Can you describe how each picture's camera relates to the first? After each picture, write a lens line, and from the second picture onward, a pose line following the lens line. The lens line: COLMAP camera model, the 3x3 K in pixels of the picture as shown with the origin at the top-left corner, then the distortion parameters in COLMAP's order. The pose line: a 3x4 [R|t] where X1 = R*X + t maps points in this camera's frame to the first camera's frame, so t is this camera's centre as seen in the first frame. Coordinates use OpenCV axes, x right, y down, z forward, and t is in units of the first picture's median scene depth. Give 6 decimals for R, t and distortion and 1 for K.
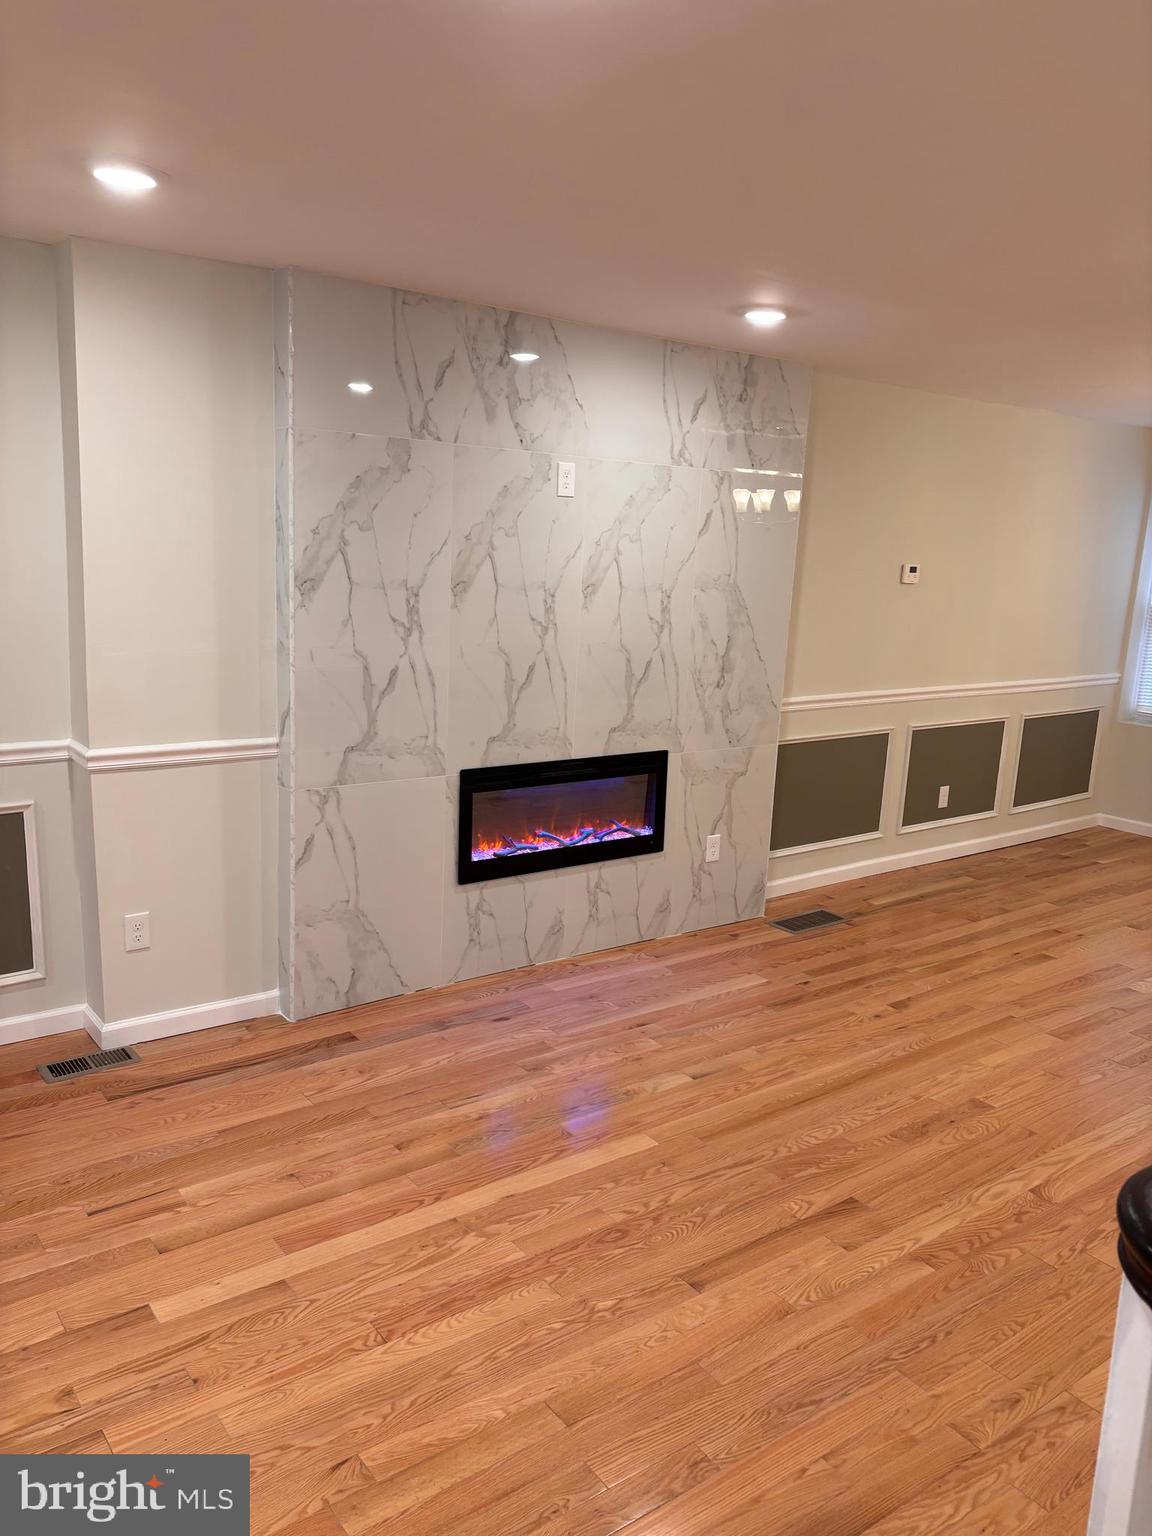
lens RADIAL K [[1154.4, 0, 563.6], [0, 1154.4, 773.6], [0, 0, 1]] dist [0.057258, -0.060309]
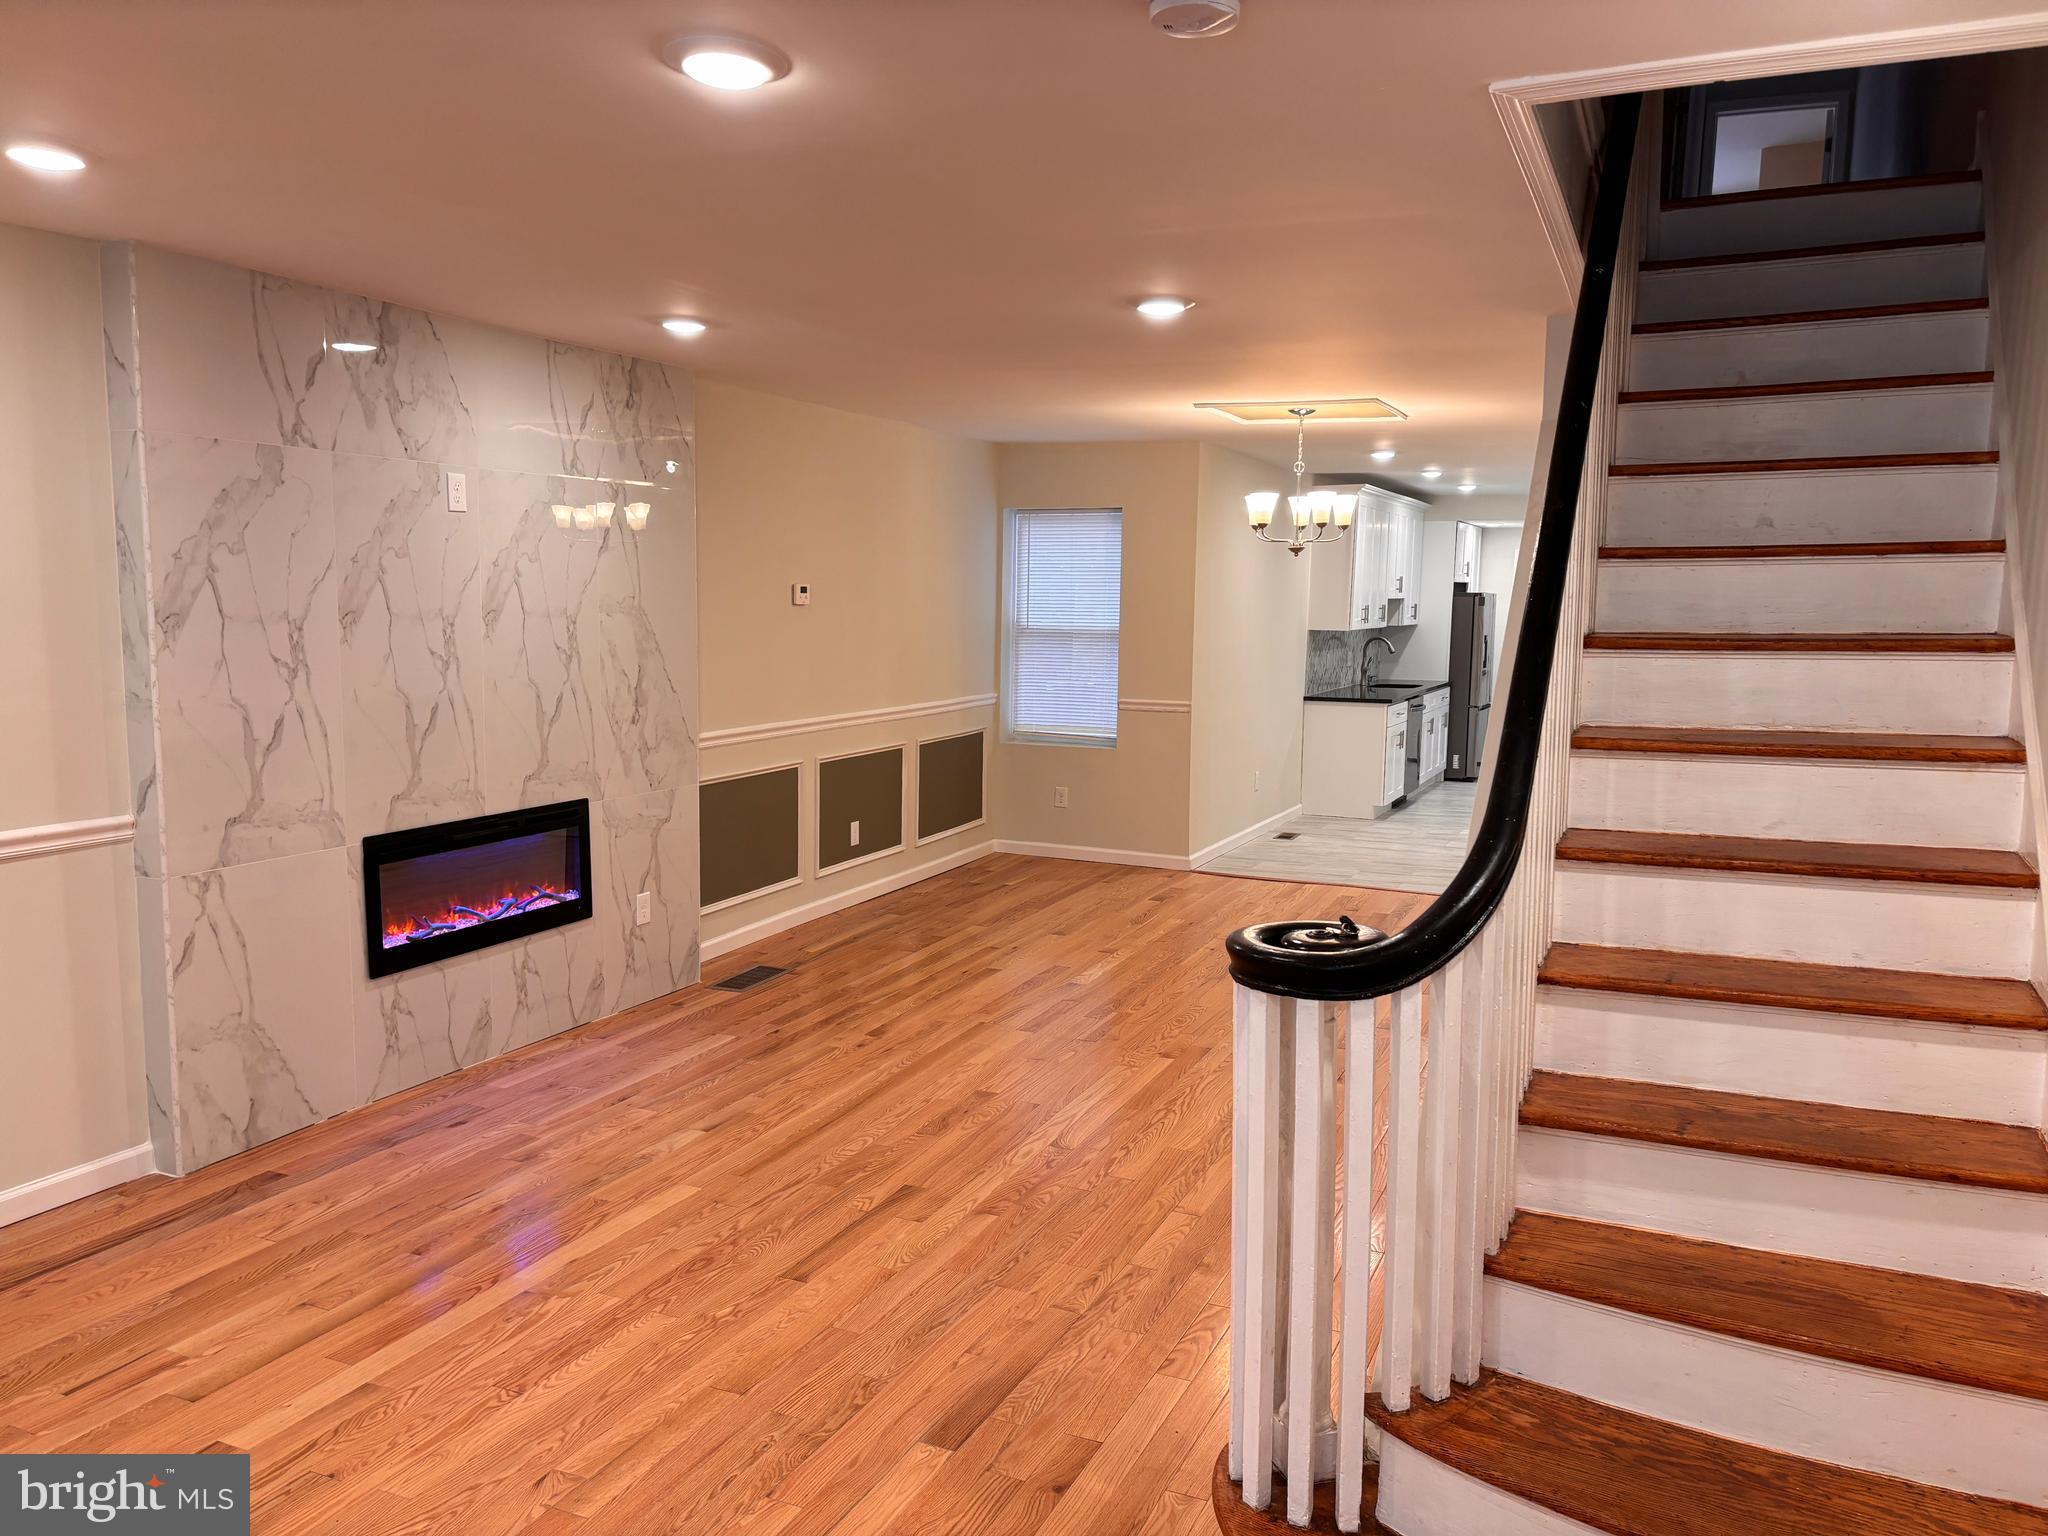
lens RADIAL K [[1546.3, 0, 1024.8], [0, 1546.3, 774.8], [0, 0, 1]] dist [0.052216, -0.037930]
pose [[0.870186, -0.090288, 0.484380, -0.227278], [0.121737, 0.991987, -0.033795, 0.050254], [-0.477447, 0.088375, 0.874205, -0.217550]]
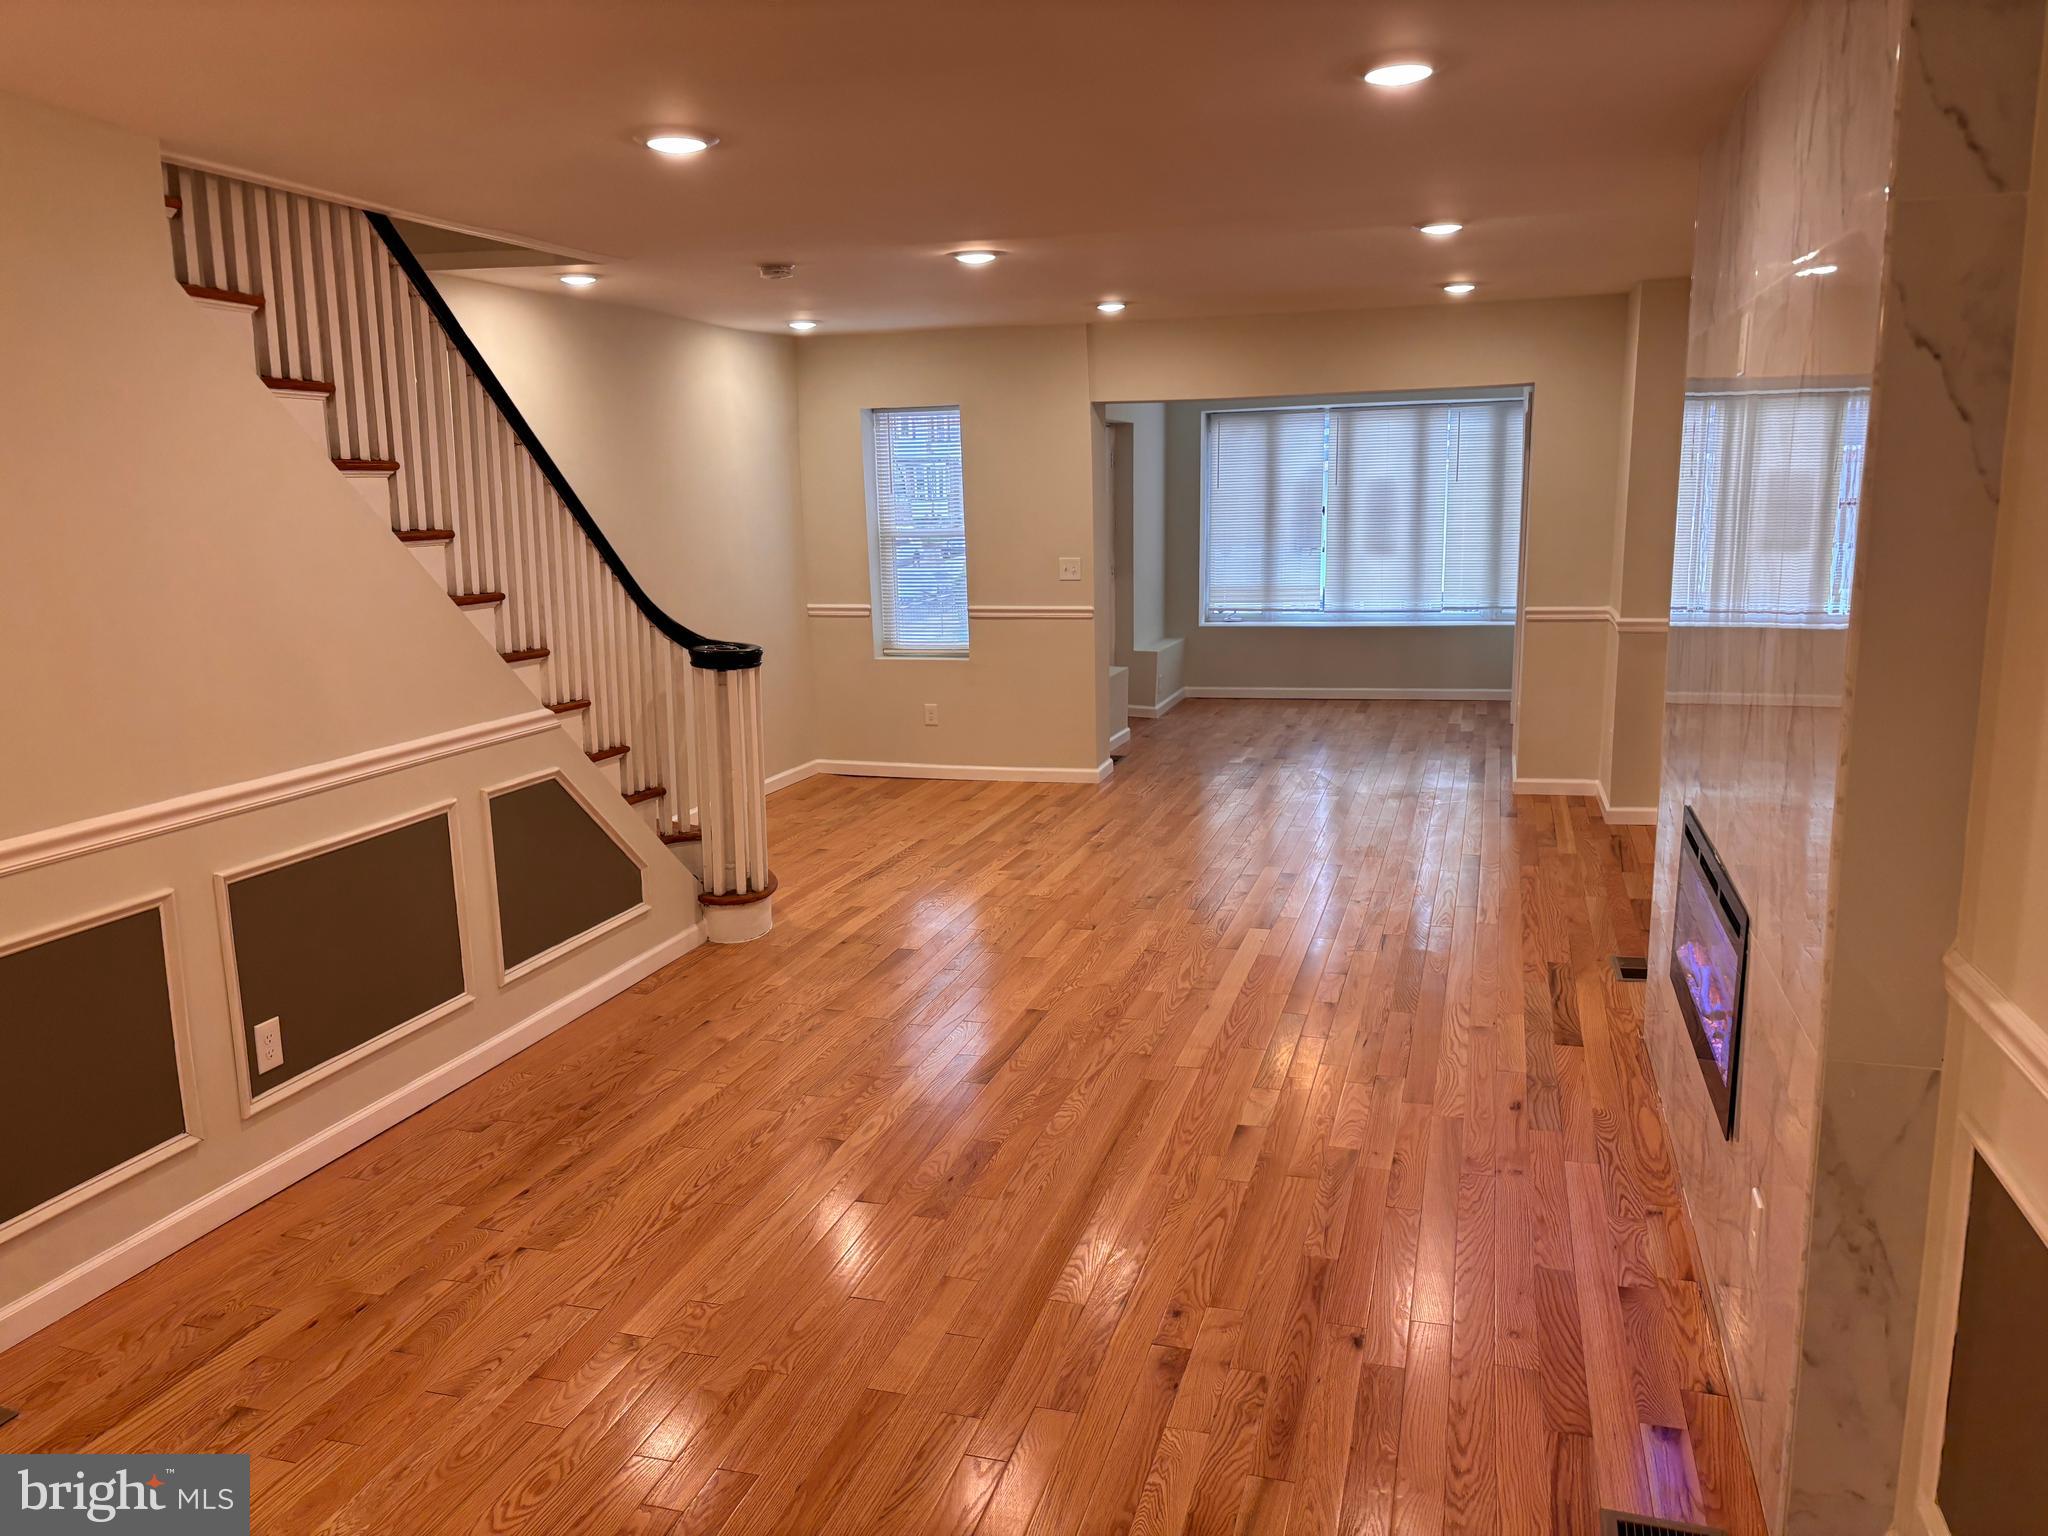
lens RADIAL K [[1539.7, 0, 1030.5], [0, 1539.7, 774.7], [0, 0, 1]] dist [0.066230, -0.071586]
pose [[-0.800975, 0.081443, -0.593132, 0.794936], [-0.137486, 0.939206, 0.314627, -0.266816], [0.582697, 0.333556, -0.741083, 1.531065]]
